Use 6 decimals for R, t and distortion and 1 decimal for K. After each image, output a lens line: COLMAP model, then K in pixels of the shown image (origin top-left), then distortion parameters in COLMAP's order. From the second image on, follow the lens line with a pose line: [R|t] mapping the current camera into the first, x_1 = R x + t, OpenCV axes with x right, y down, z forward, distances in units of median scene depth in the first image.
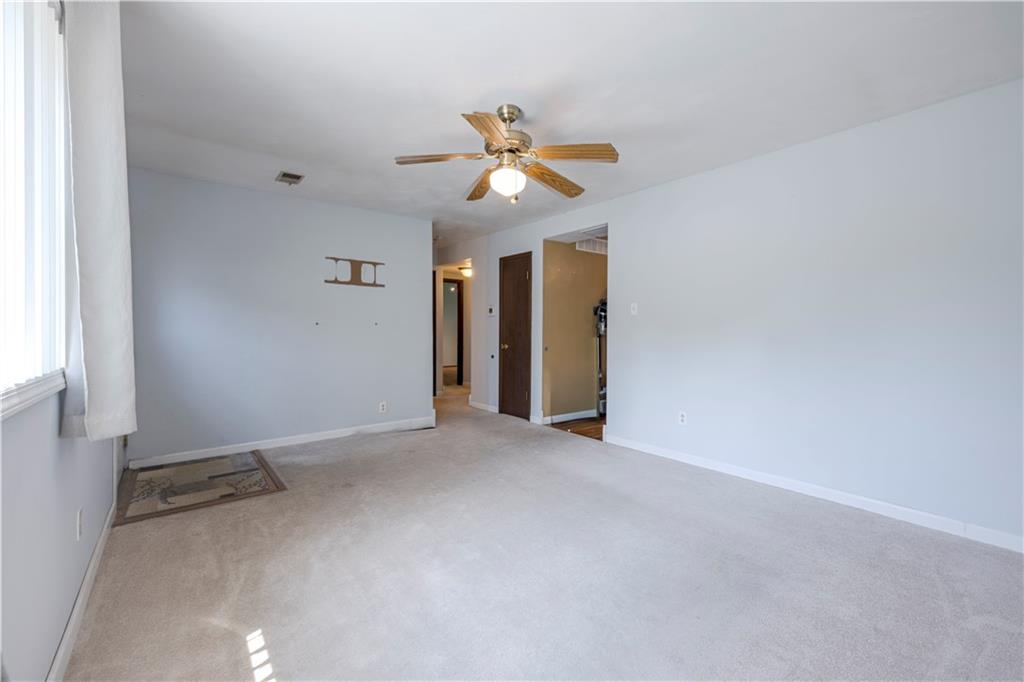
lens RADIAL K [[404.5, 0, 512.7], [0, 404.5, 331.4], [0, 0, 1]] dist [0.000245, 0.000093]
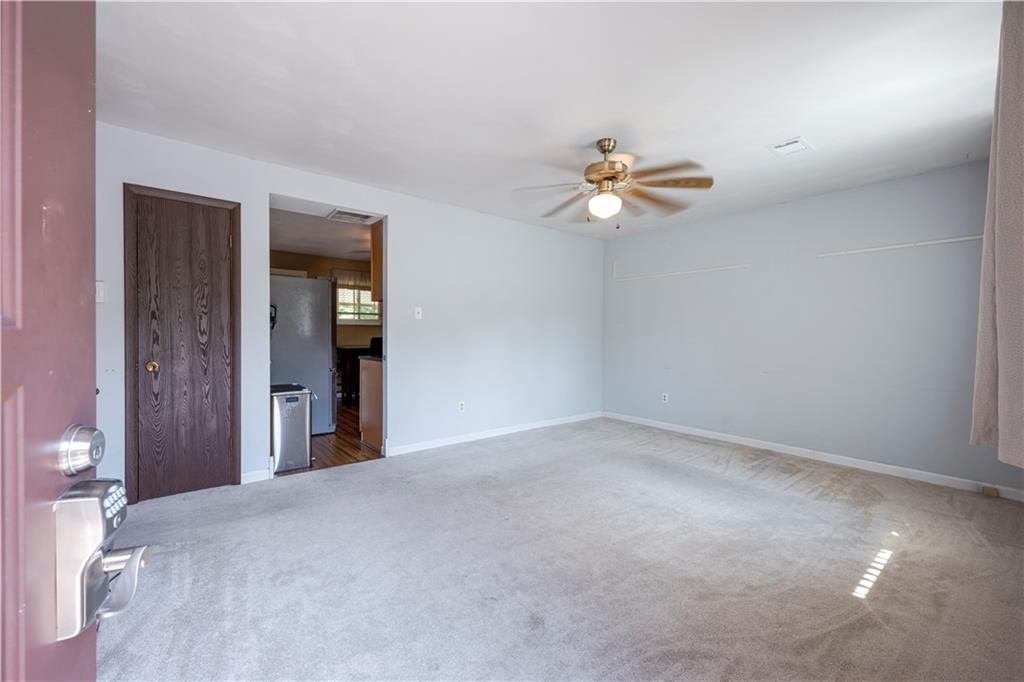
lens RADIAL K [[415.1, 0, 492.5], [0, 415.1, 335.4], [0, 0, 1]] dist [-0.000466, -0.000084]
pose [[0.046820, -0.013627, 0.998810, -0.802606], [-0.001618, 0.999905, 0.013718, -0.015415], [-0.998902, -0.002258, 0.046793, 0.852052]]
